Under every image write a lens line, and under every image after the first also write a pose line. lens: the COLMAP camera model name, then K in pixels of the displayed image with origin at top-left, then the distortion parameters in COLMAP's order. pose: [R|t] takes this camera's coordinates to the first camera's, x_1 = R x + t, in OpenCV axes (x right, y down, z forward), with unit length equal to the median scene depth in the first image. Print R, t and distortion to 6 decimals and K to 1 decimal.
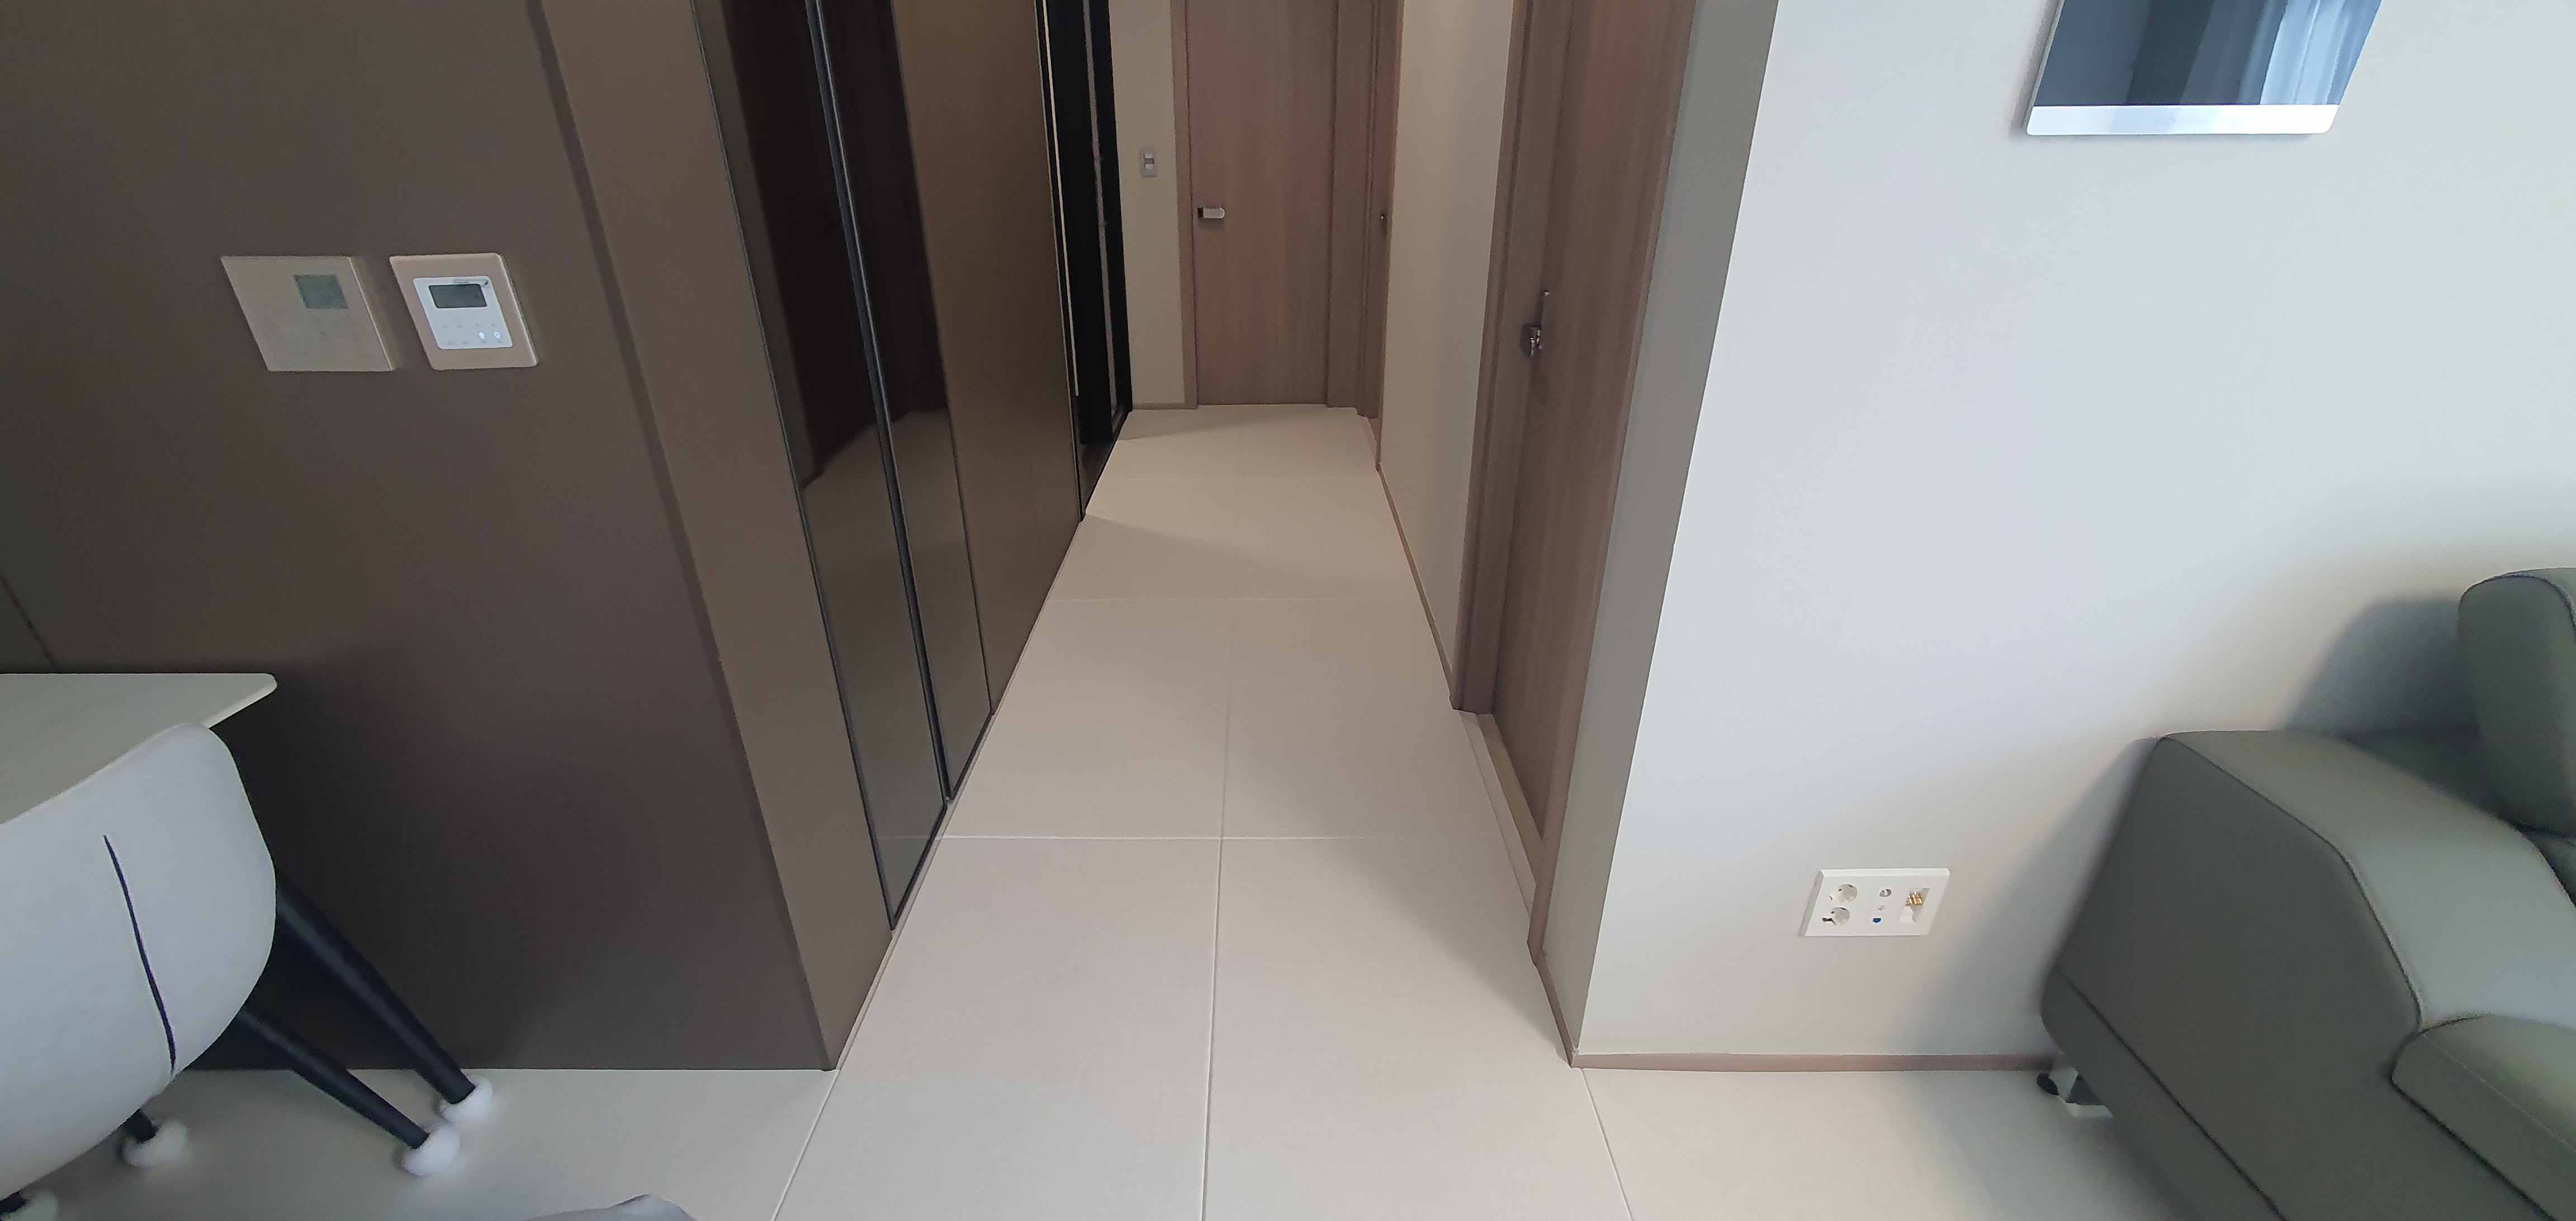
lens RADIAL K [[1032.1, 0, 1272.3], [0, 1032.1, 605.8], [0, 0, 1]] dist [0.000070, 0.003108]
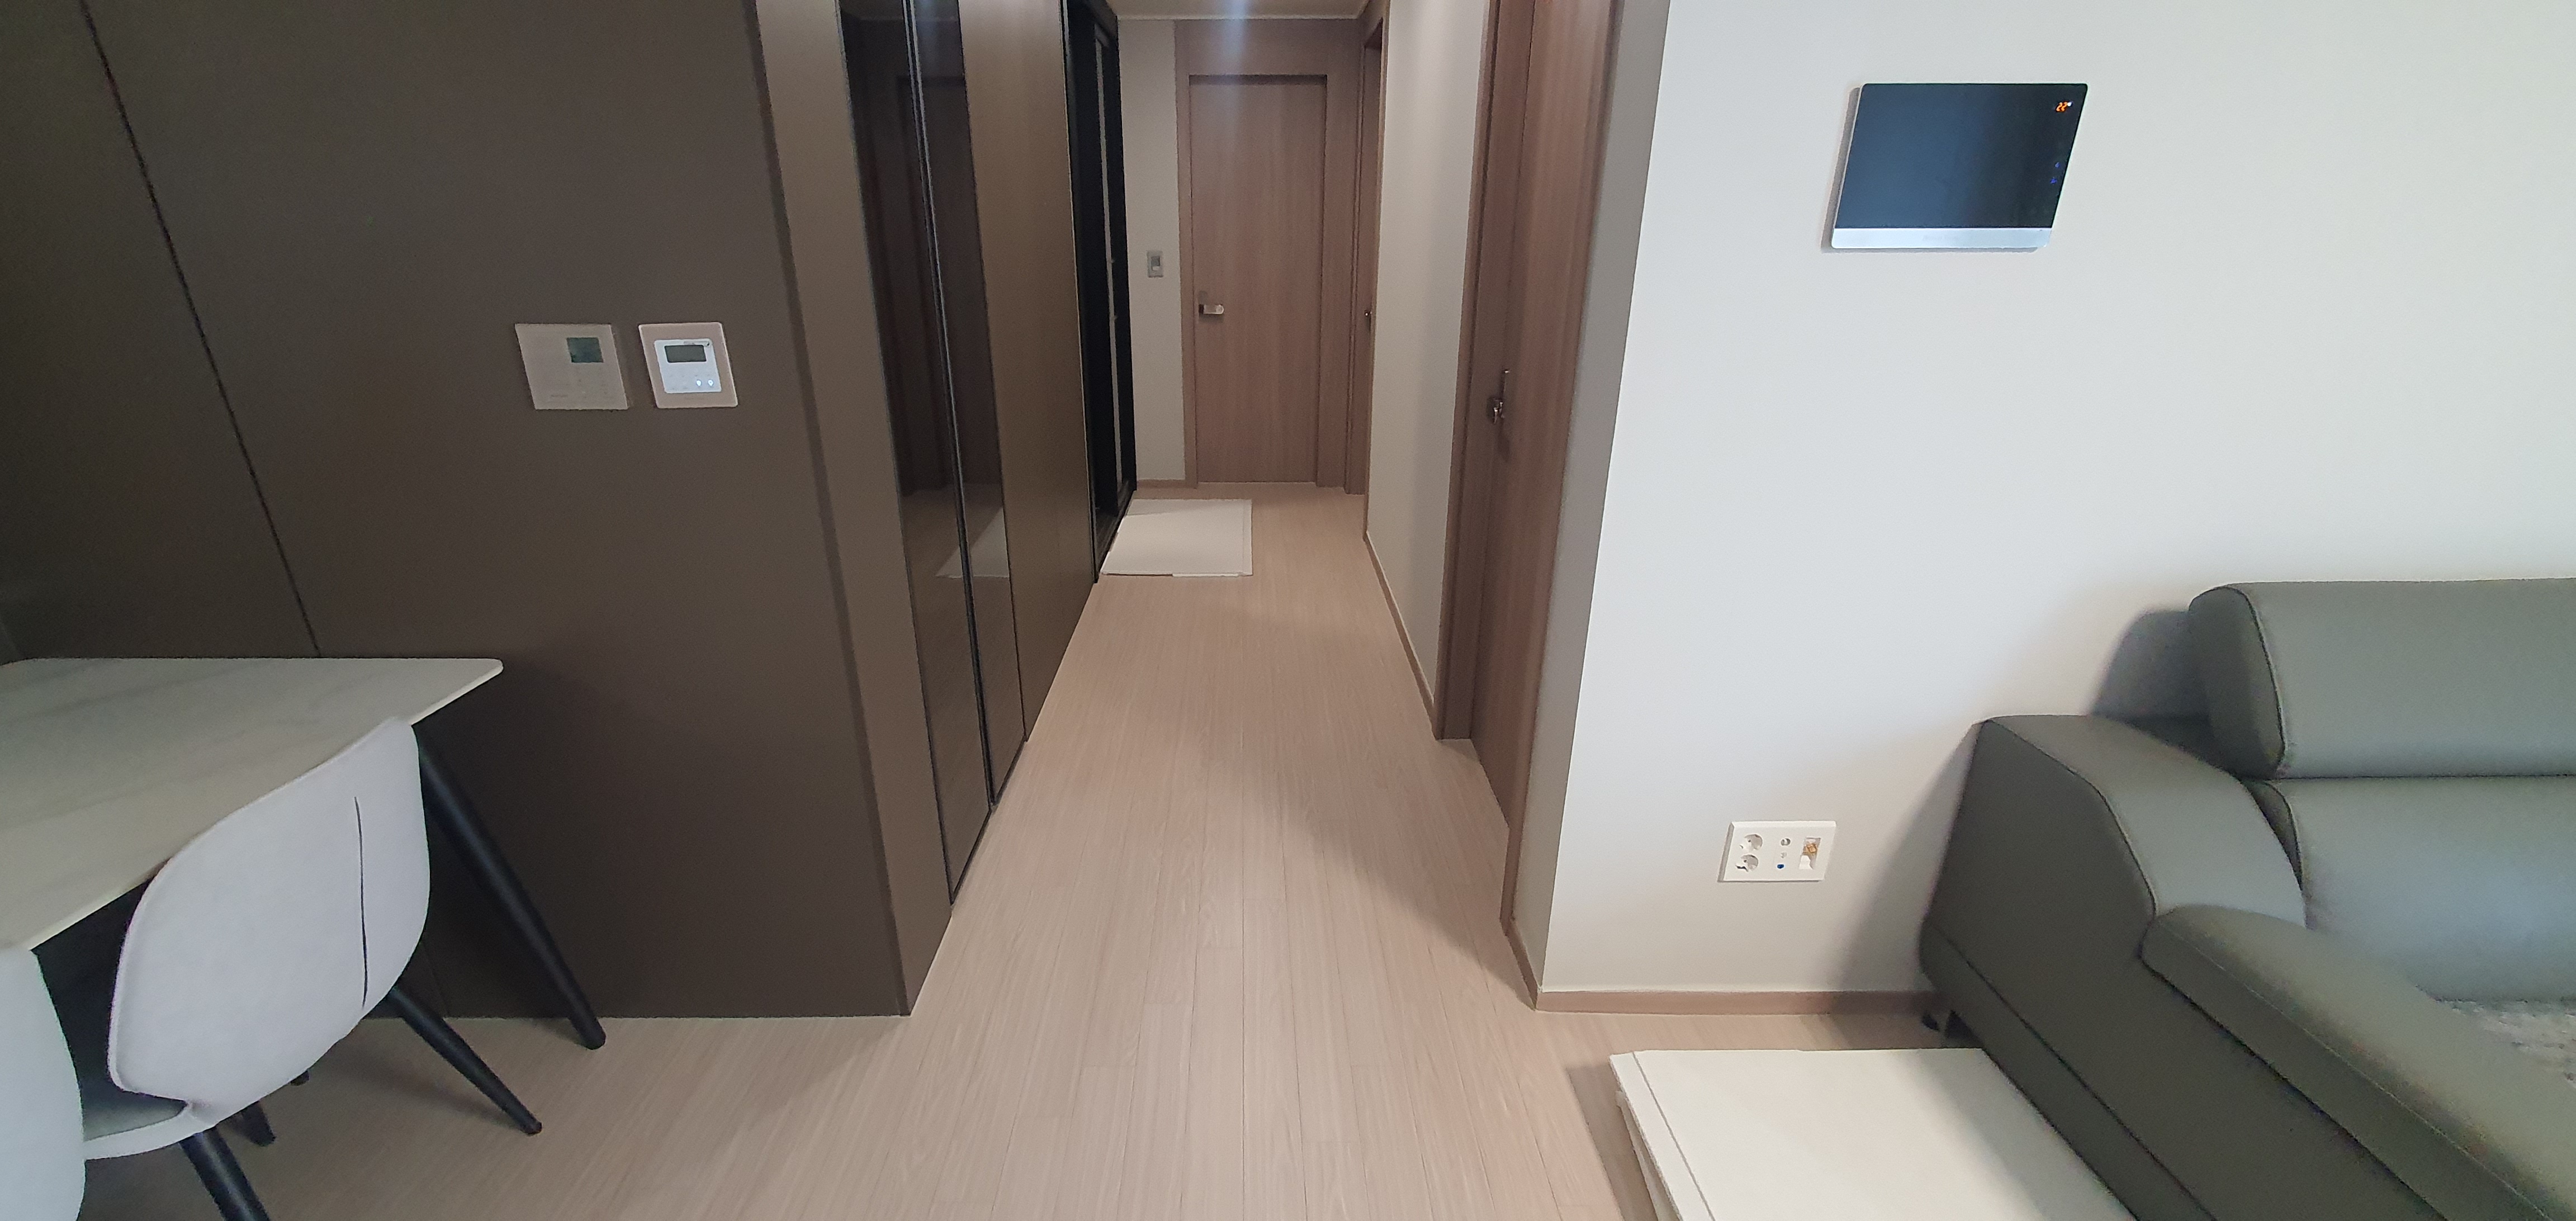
lens RADIAL K [[1016.5, 0, 1289.1], [0, 1016.5, 598.9], [0, 0, 1]] dist [0.000125, 0.000088]
pose [[0.999598, -0.001329, 0.028334, -0.025392], [0.003842, 0.996041, -0.088810, 0.080664], [-0.028104, 0.088883, 0.995645, -0.180198]]
